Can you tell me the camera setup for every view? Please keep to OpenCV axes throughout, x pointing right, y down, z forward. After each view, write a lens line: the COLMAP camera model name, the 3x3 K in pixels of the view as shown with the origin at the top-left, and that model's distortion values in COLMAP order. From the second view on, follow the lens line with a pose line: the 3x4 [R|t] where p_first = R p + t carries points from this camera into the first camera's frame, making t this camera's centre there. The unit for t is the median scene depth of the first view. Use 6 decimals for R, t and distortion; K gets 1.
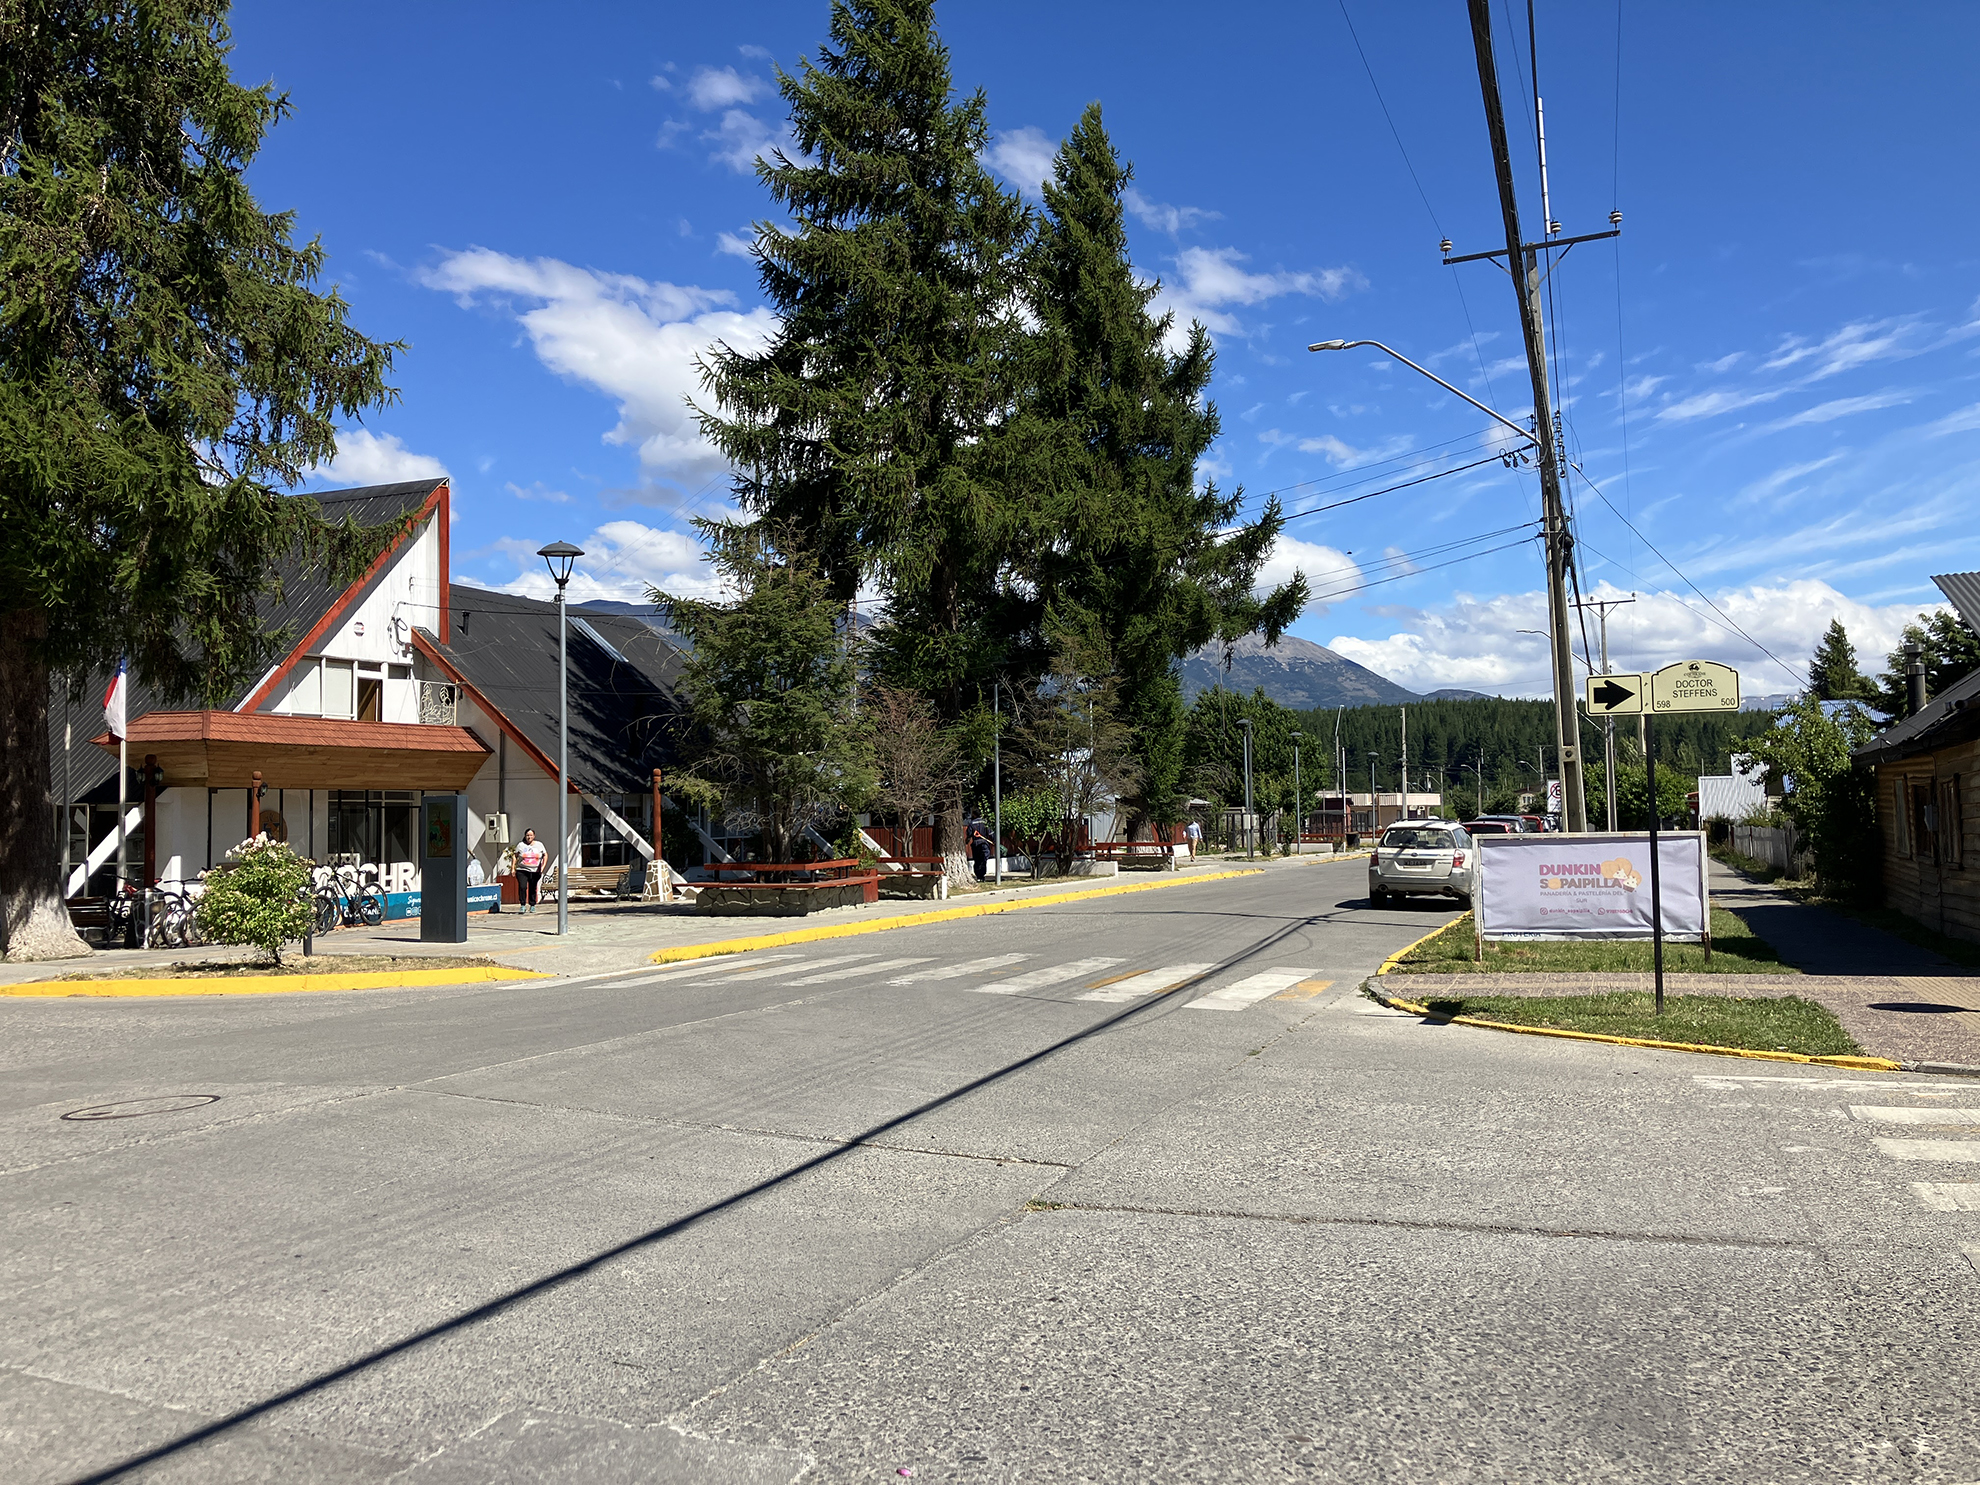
lens RADIAL K [[1641.4, 0, 957.8], [0, 1641.4, 702.8], [0, 0, 1]] dist [0.007223, 0.000439]
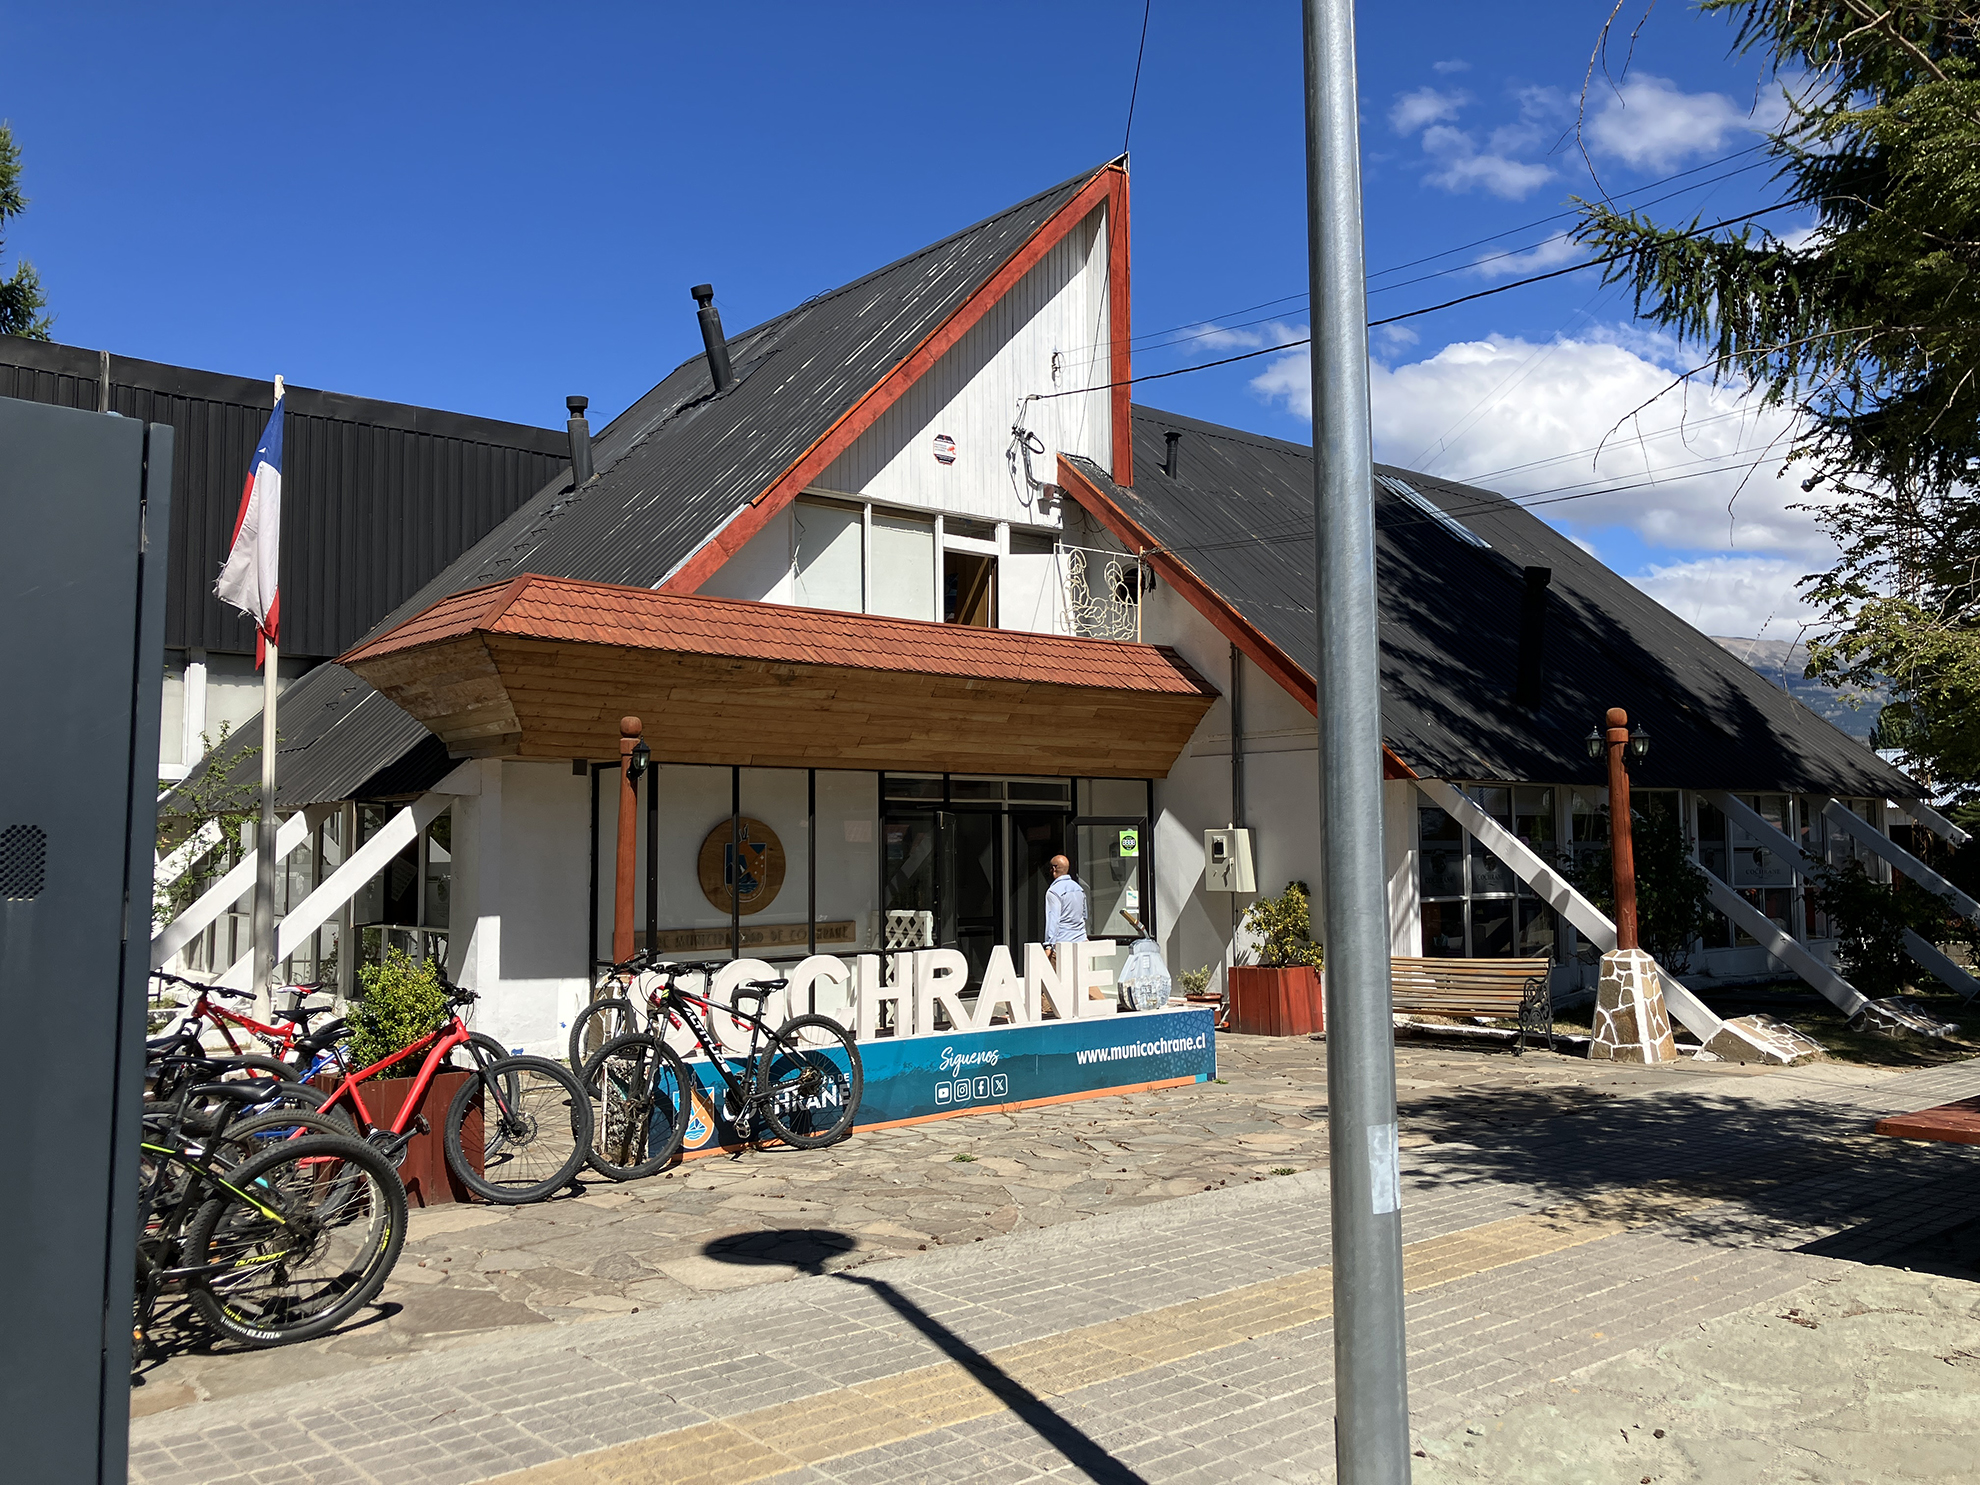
lens RADIAL K [[1641.4, 0, 957.8], [0, 1641.4, 702.8], [0, 0, 1]] dist [0.007223, 0.000439]
pose [[0.884373, -0.034028, -0.465539, -0.133184], [0.025128, 0.999364, -0.025312, 0.042452], [0.466105, 0.010687, 0.884665, 0.560103]]
